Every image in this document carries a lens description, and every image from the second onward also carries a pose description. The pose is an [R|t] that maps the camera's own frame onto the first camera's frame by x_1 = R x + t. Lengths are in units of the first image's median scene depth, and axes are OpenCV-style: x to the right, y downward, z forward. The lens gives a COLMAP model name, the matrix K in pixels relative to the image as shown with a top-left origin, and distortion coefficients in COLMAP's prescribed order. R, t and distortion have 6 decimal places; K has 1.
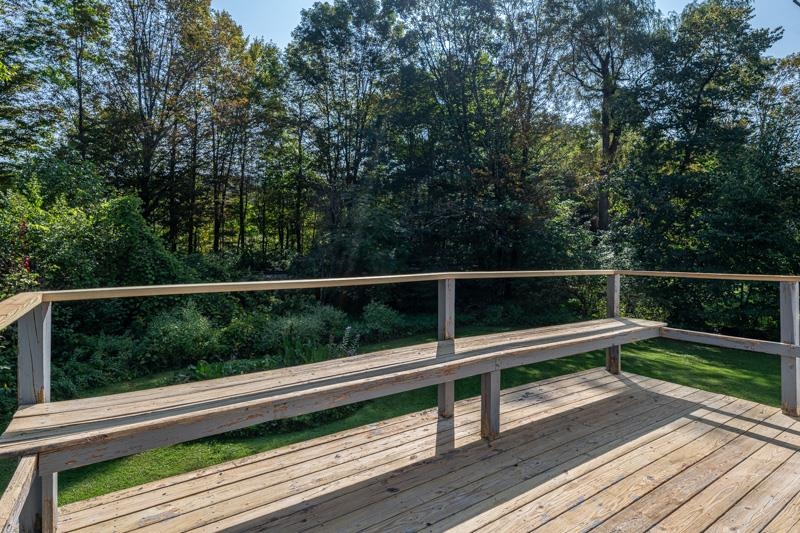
lens RADIAL K [[411.6, 0, 398.5], [0, 411.6, 247.9], [0, 0, 1]] dist [-0.006985, 0.000399]
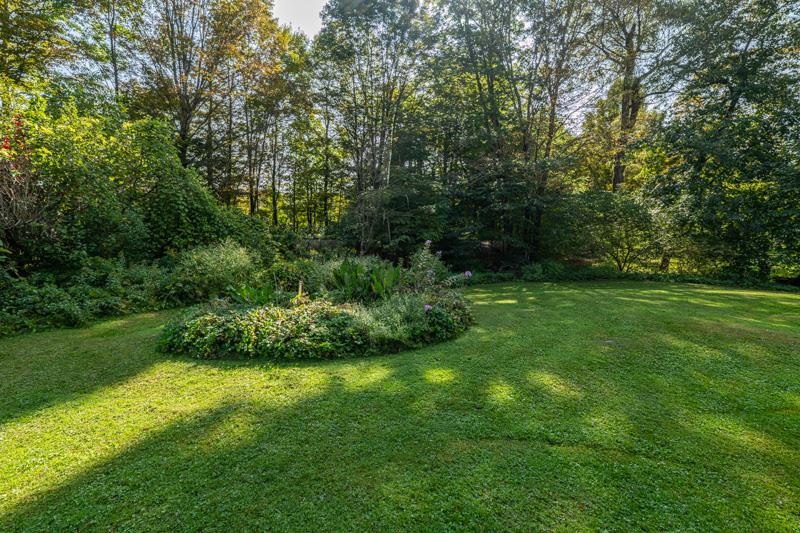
lens RADIAL K [[341.6, 0, 399.1], [0, 341.6, 265.7], [0, 0, 1]] dist [-0.001692, -0.000402]
pose [[0.999963, -0.003068, -0.008051, -0.084154], [0.003489, 0.998598, 0.052820, 0.100879], [0.007877, -0.052847, 0.998572, 0.167430]]
